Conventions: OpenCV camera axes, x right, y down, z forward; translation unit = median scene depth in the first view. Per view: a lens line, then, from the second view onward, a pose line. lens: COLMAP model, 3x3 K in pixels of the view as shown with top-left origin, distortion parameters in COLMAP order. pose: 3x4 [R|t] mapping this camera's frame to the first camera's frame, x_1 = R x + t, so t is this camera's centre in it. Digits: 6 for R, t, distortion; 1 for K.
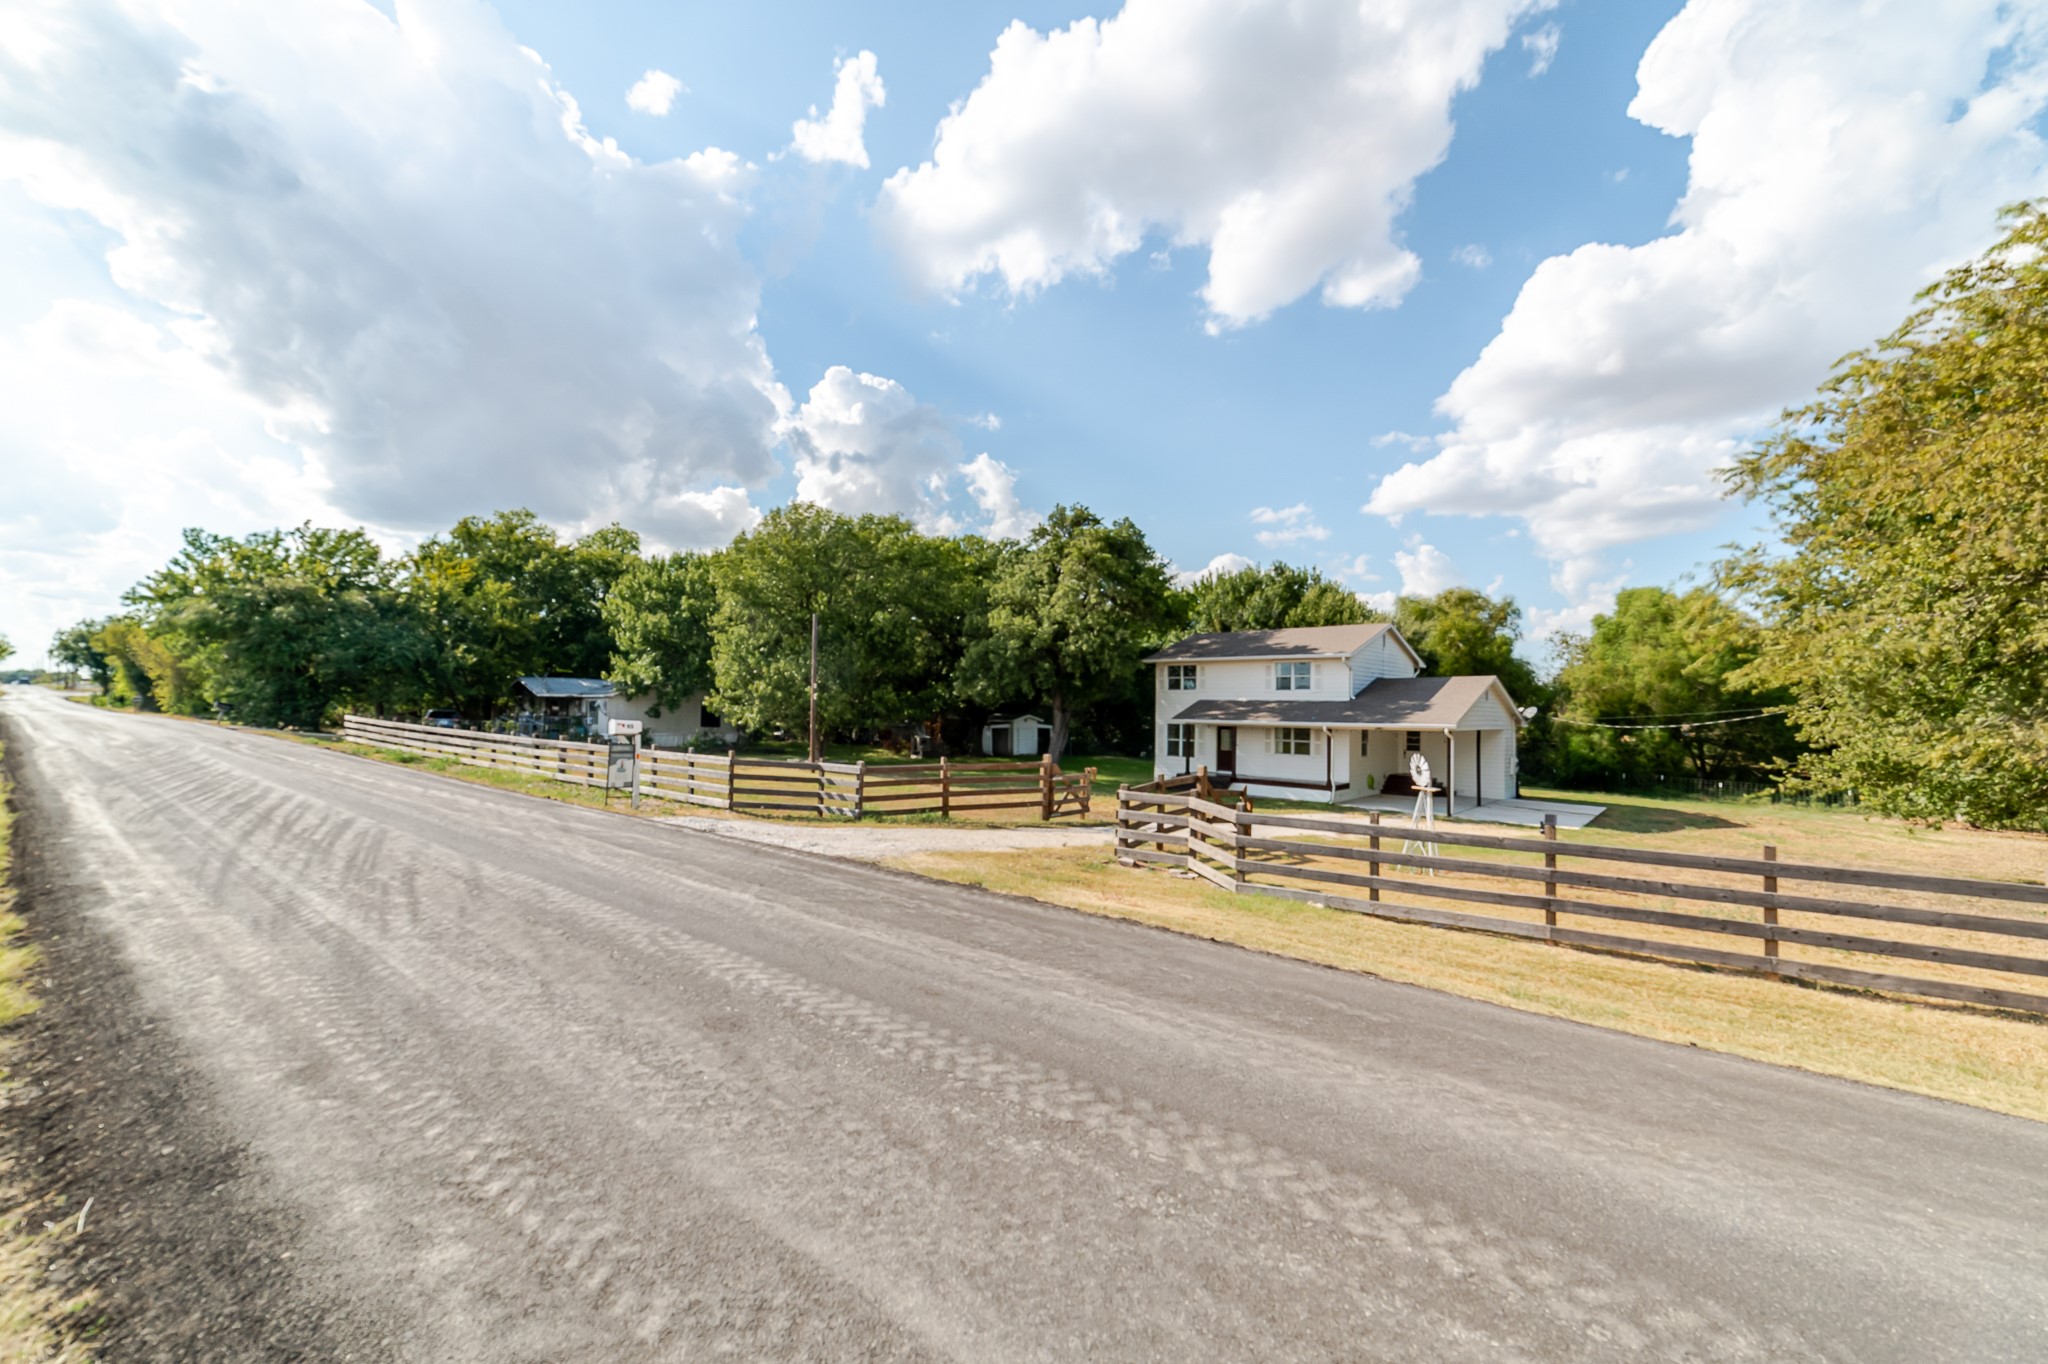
lens RADIAL K [[798.3, 0, 1015.4], [0, 798.3, 698.1], [0, 0, 1]] dist [-0.019276, 0.004319]
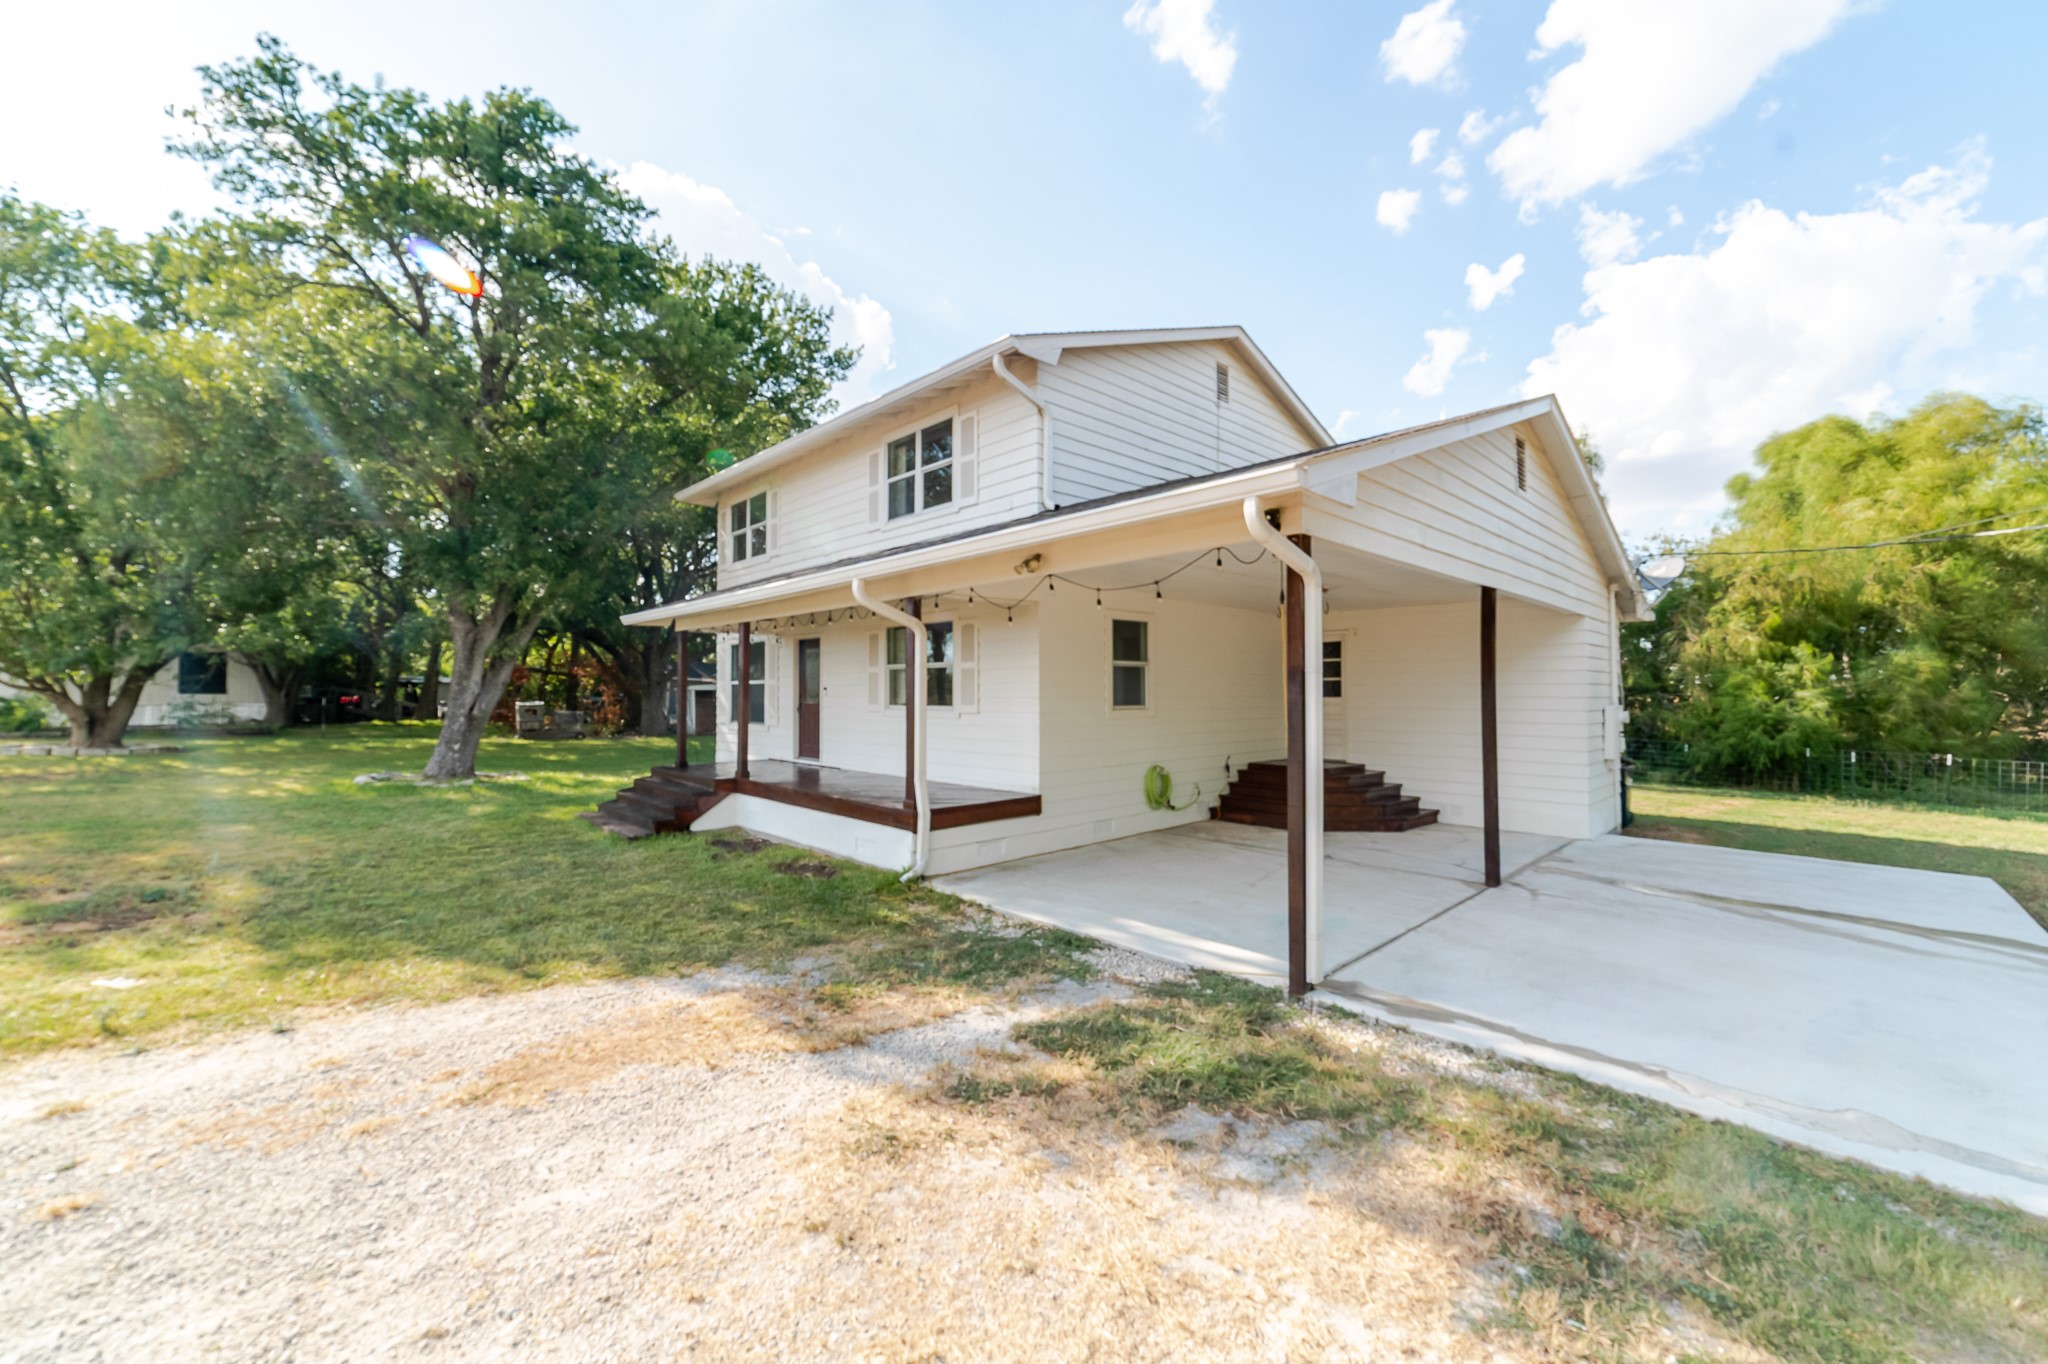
lens RADIAL K [[798.3, 0, 1028.0], [0, 798.3, 683.6], [0, 0, 1]] dist [-0.019276, 0.004319]
pose [[0.998754, -0.017430, -0.046768, 0.319070], [0.017240, 0.999841, -0.004466, 0.049744], [0.046838, 0.003654, 0.998896, 0.525522]]
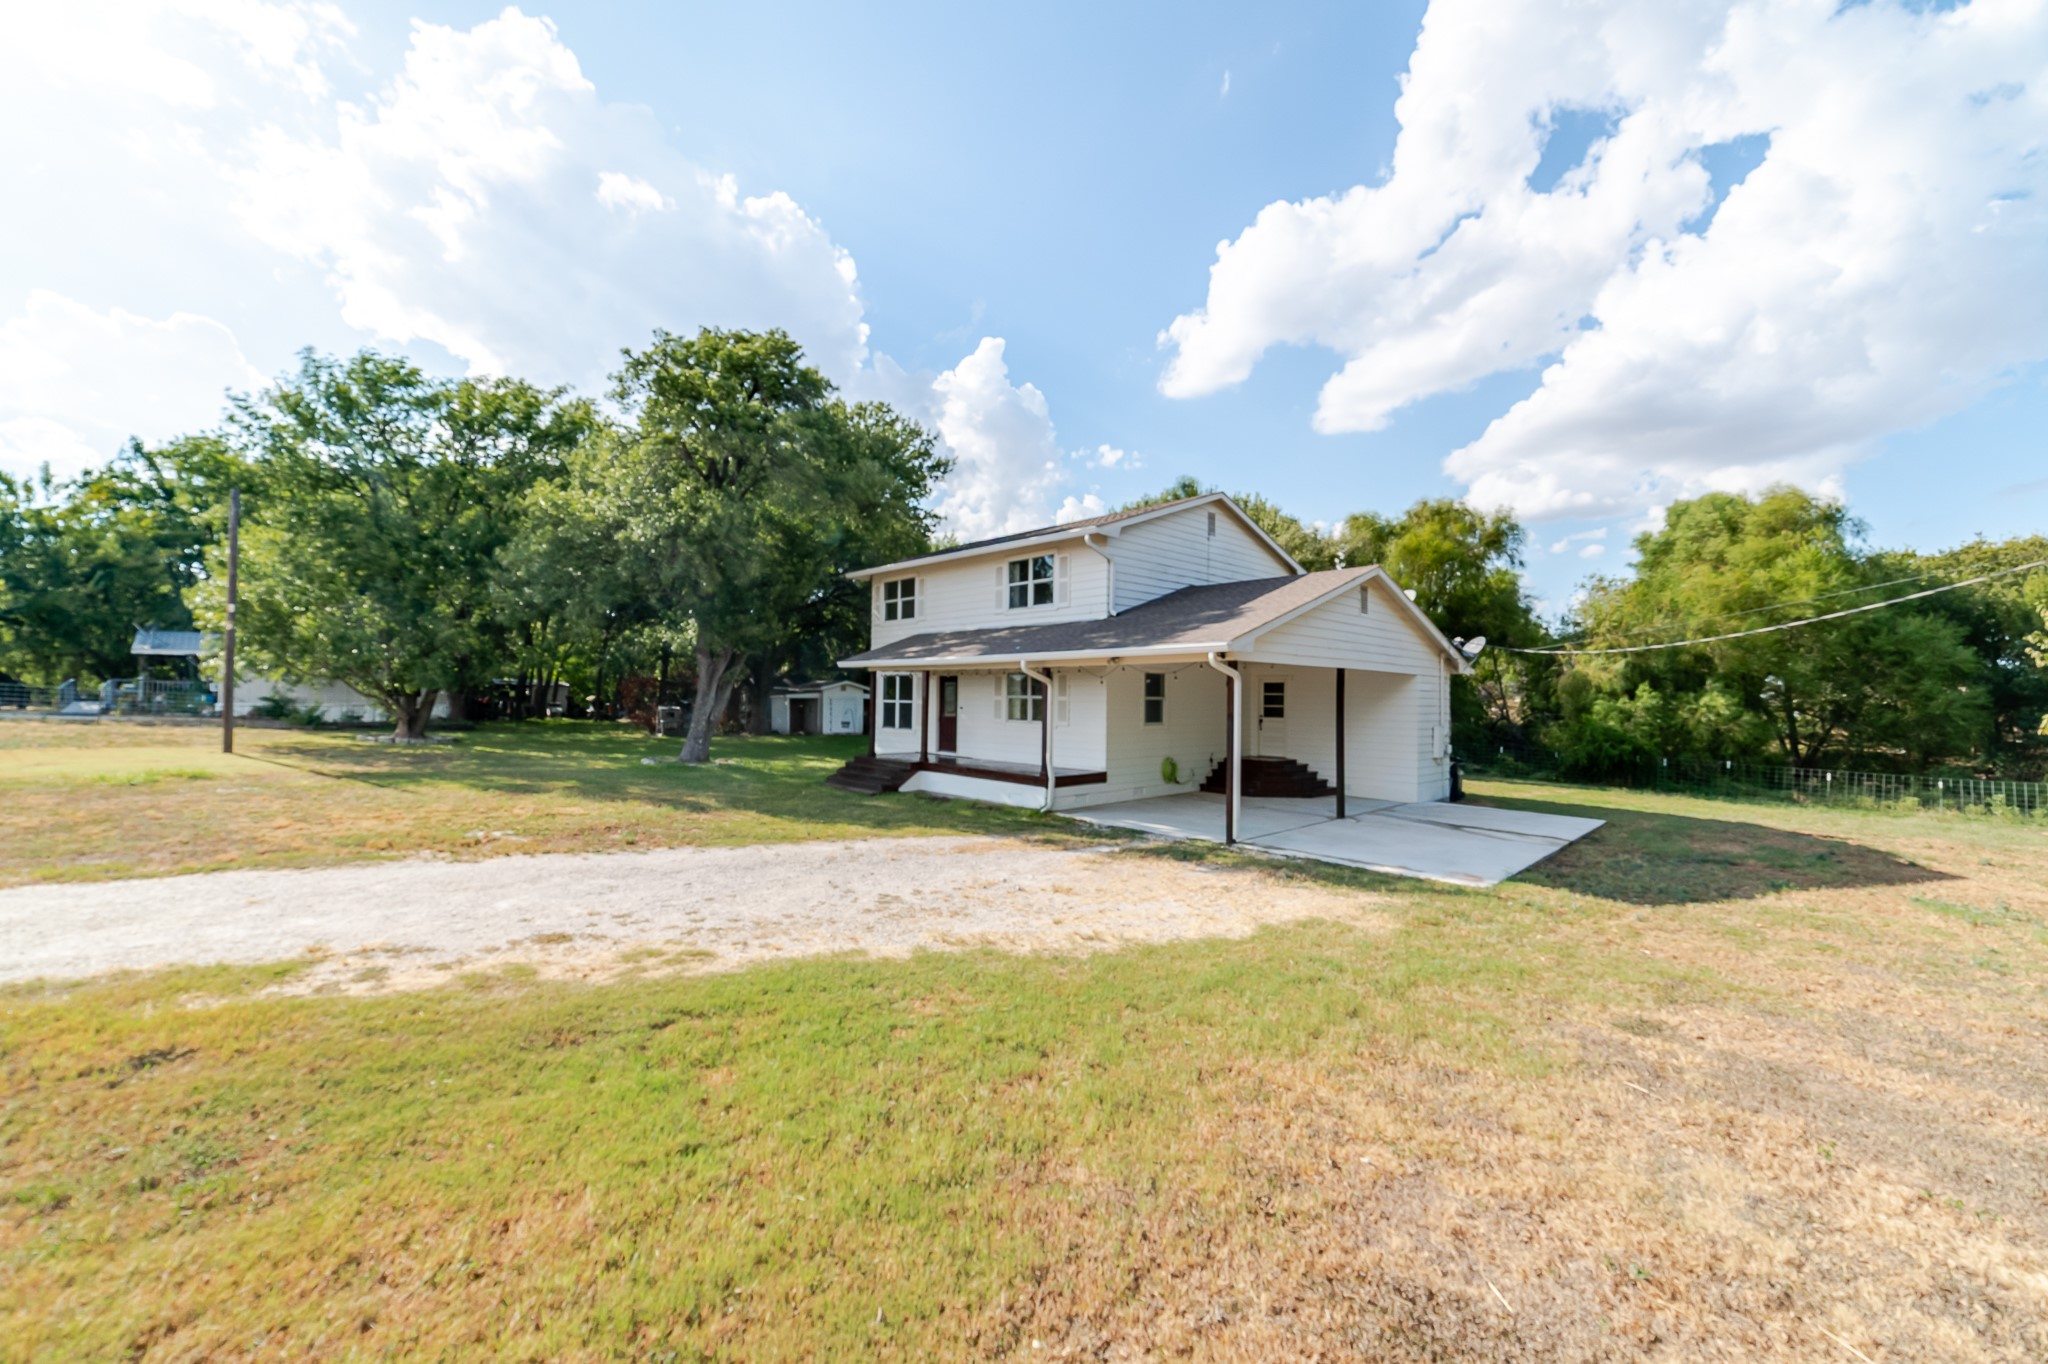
lens RADIAL K [[798.3, 0, 1025.1], [0, 798.3, 680.7], [0, 0, 1]] dist [-0.019276, 0.004319]
pose [[0.998598, -0.004317, -0.052763, 0.292557], [0.003774, 0.999939, -0.010389, 0.037767], [0.052804, 0.010175, 0.998553, 0.343612]]
